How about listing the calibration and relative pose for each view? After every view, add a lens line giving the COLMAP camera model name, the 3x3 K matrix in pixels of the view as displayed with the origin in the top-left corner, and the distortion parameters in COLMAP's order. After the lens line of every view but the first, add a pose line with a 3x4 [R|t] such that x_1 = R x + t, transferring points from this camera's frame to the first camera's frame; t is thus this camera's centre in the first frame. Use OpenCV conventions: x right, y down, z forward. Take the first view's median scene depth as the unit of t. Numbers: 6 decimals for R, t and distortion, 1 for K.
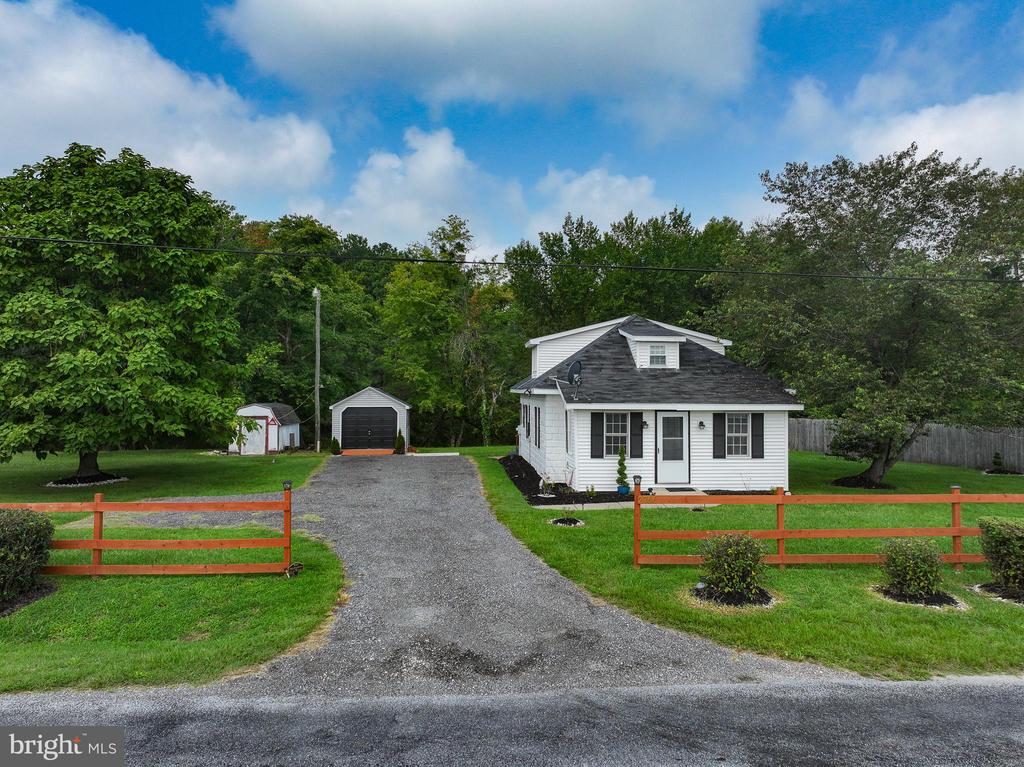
lens RADIAL K [[720.8, 0, 514.9], [0, 720.8, 383.0], [0, 0, 1]] dist [-0.004097, 0.018593]
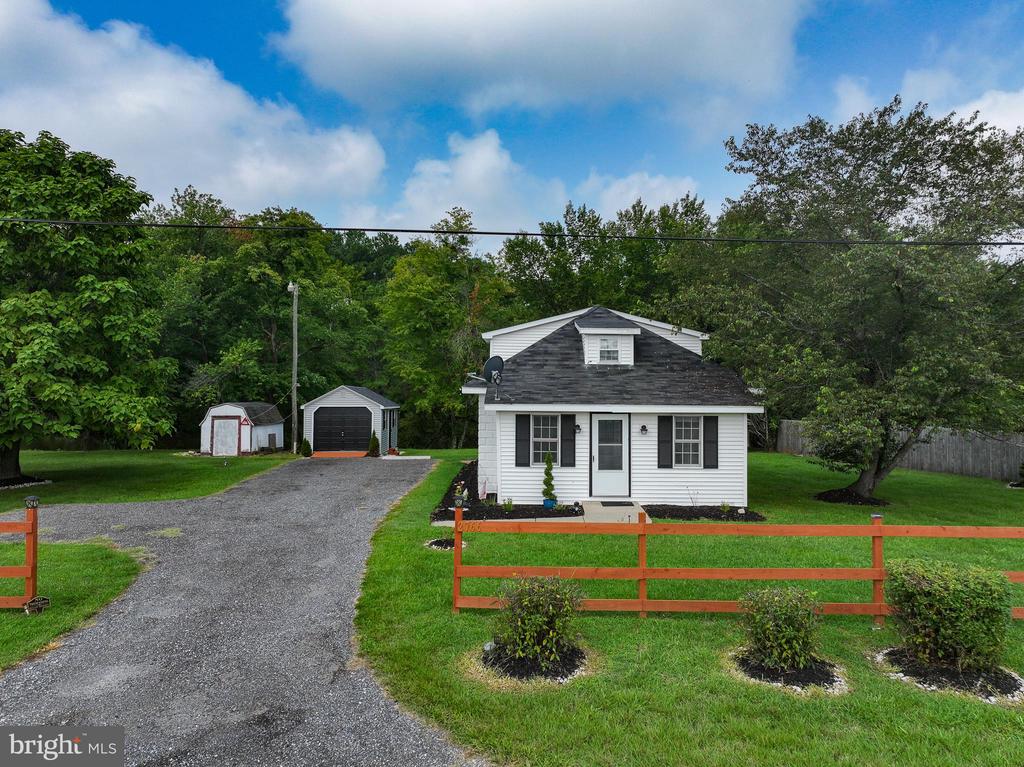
lens RADIAL K [[720.8, 0, 515.0], [0, 720.8, 383.1], [0, 0, 1]] dist [-0.004097, 0.018593]
pose [[0.996944, 0.001301, -0.078113, 0.170230], [-0.001258, 0.999999, 0.000600, 0.002027], [0.078114, -0.000500, 0.996944, 0.122809]]
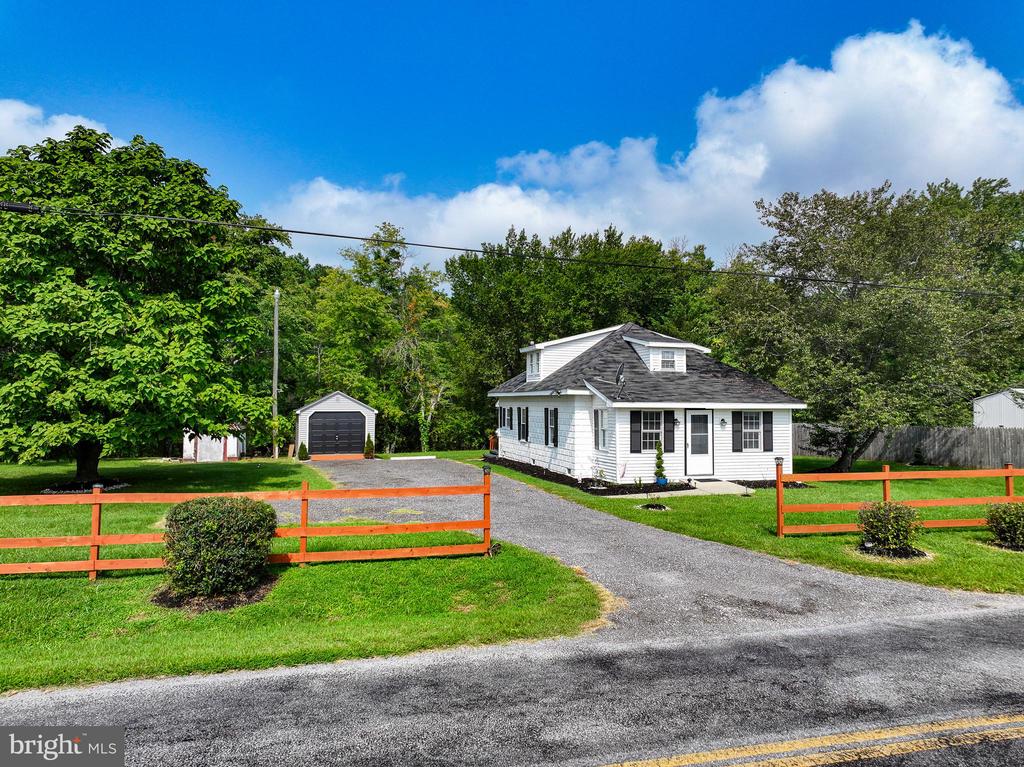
lens RADIAL K [[720.8, 0, 515.8], [0, 720.8, 380.8], [0, 0, 1]] dist [-0.004097, 0.018593]
pose [[0.980032, 0.007350, 0.198705, -0.274257], [-0.003476, 0.999797, -0.019843, 0.017563], [-0.198811, 0.018756, 0.979858, -0.028606]]
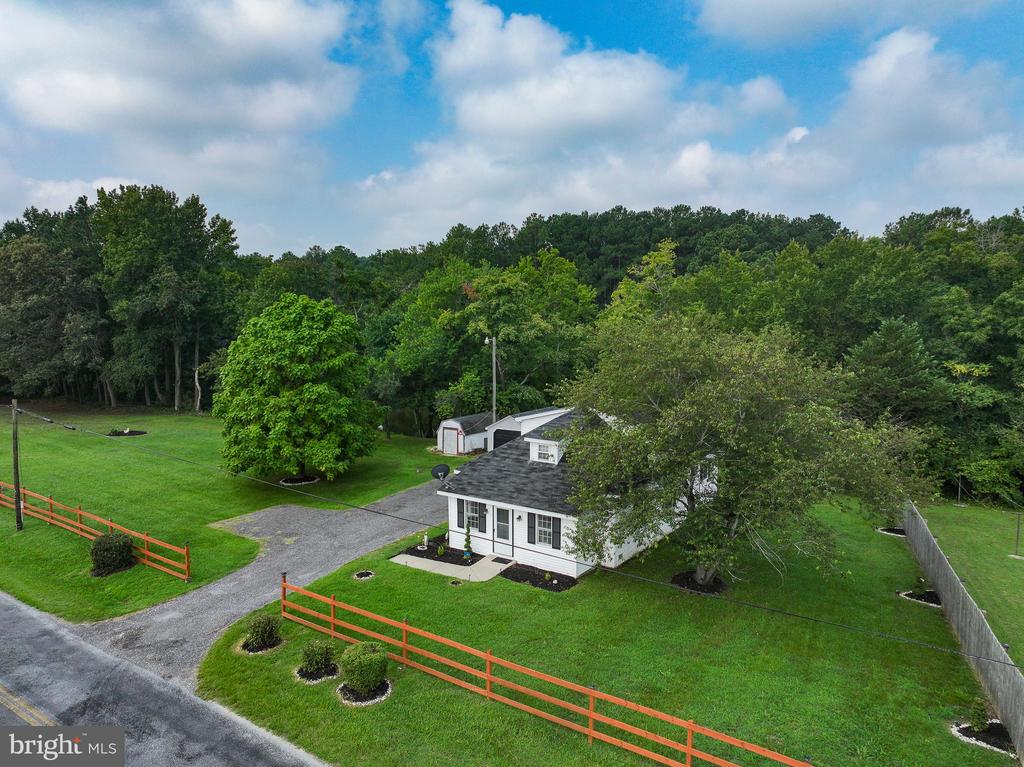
lens RADIAL K [[720.8, 0, 515.3], [0, 720.8, 382.6], [0, 0, 1]] dist [-0.004097, 0.018593]
pose [[0.788127, 0.062227, -0.612359, 1.073679], [0.006965, 0.993911, 0.109964, -0.349576], [0.615473, -0.090931, 0.782895, -0.065127]]
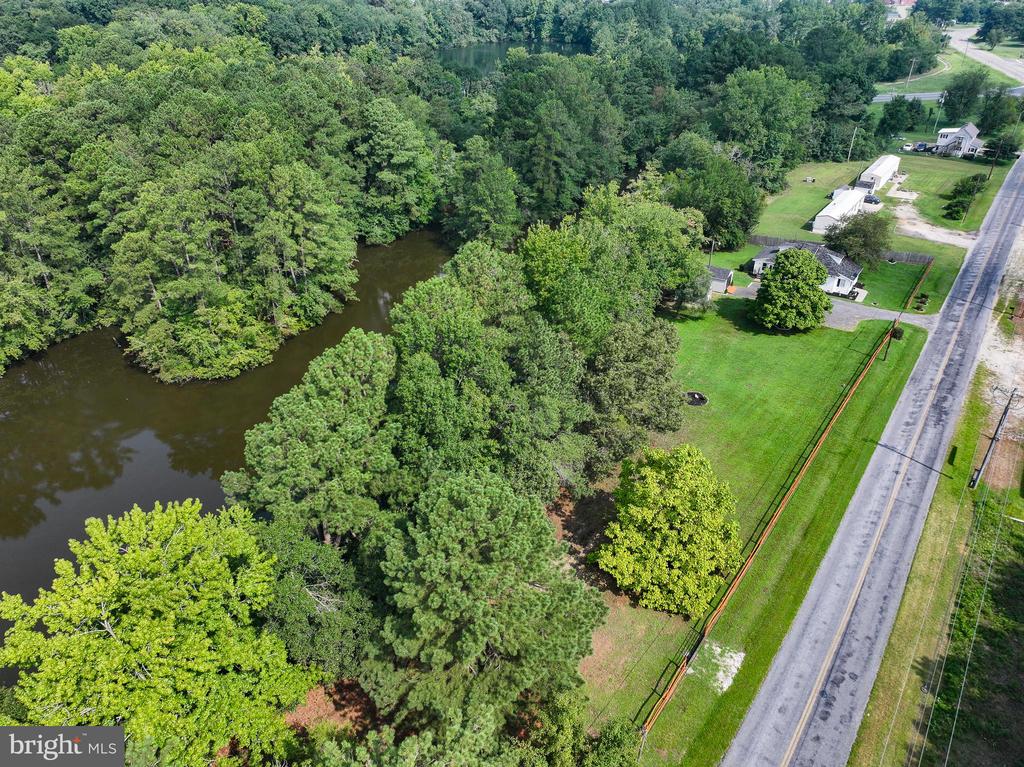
lens RADIAL K [[720.8, 0, 511.0], [0, 720.8, 379.8], [0, 0, 1]] dist [-0.004097, 0.018593]
pose [[0.622548, -0.398644, 0.673437, -5.309167], [-0.010795, 0.856076, 0.516737, -2.040717], [-0.782507, -0.328963, 0.528645, -0.101391]]
